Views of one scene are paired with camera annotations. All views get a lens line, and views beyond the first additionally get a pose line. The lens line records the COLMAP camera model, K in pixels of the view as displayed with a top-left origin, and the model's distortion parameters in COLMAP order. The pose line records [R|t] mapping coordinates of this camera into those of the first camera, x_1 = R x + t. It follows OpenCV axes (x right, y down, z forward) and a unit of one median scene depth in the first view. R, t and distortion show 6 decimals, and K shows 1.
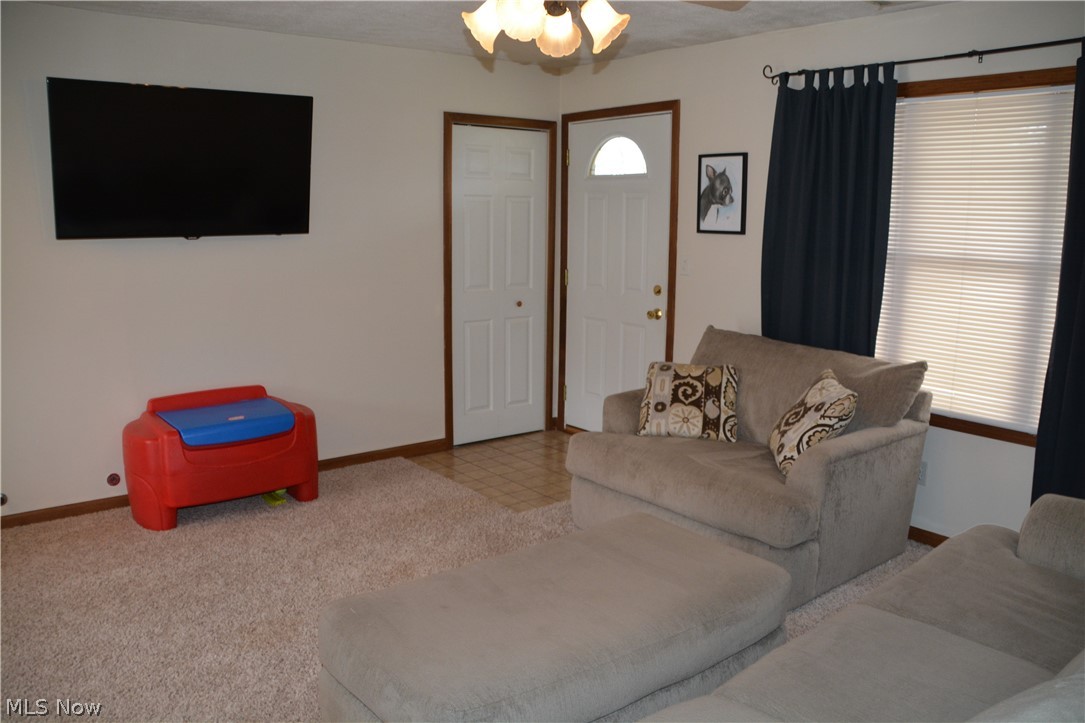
lens RADIAL K [[853.0, 0, 542.5], [0, 853.0, 361.5], [0, 0, 1]] dist [-0.172888, 0.126026]
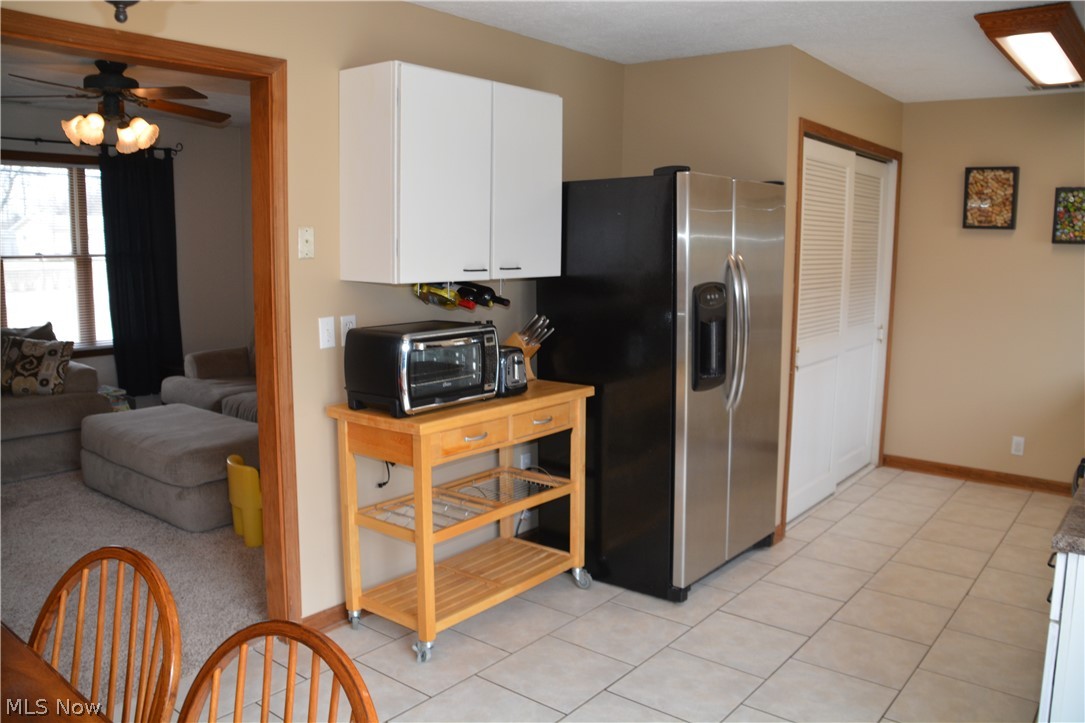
lens RADIAL K [[853.0, 0, 542.5], [0, 853.0, 361.5], [0, 0, 1]] dist [-0.172888, 0.126026]
pose [[-0.226899, -0.156126, 0.961323, -1.265504], [0.158106, 0.968069, 0.194539, -0.076706], [-0.960999, 0.196131, -0.194969, 0.341924]]
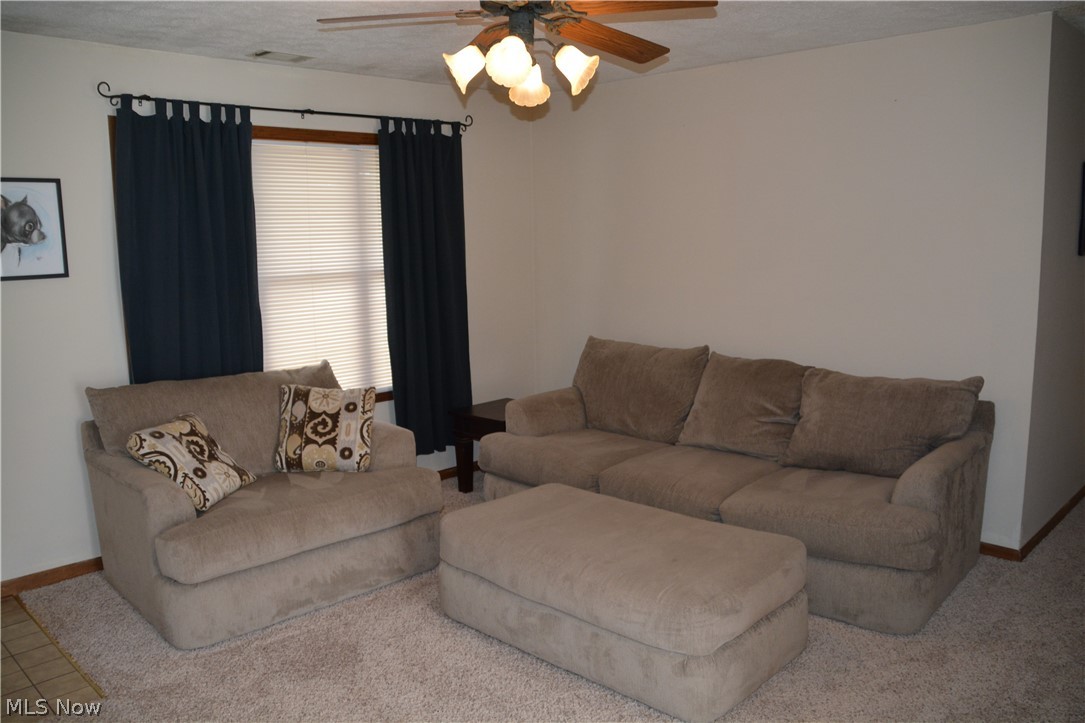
lens RADIAL K [[853.0, 0, 542.5], [0, 853.0, 361.5], [0, 0, 1]] dist [-0.172888, 0.126026]
pose [[-0.127228, -0.152988, 0.980004, -0.736053], [0.192400, 0.965460, 0.175696, -0.141291], [-0.973034, 0.210906, -0.093399, 0.740008]]
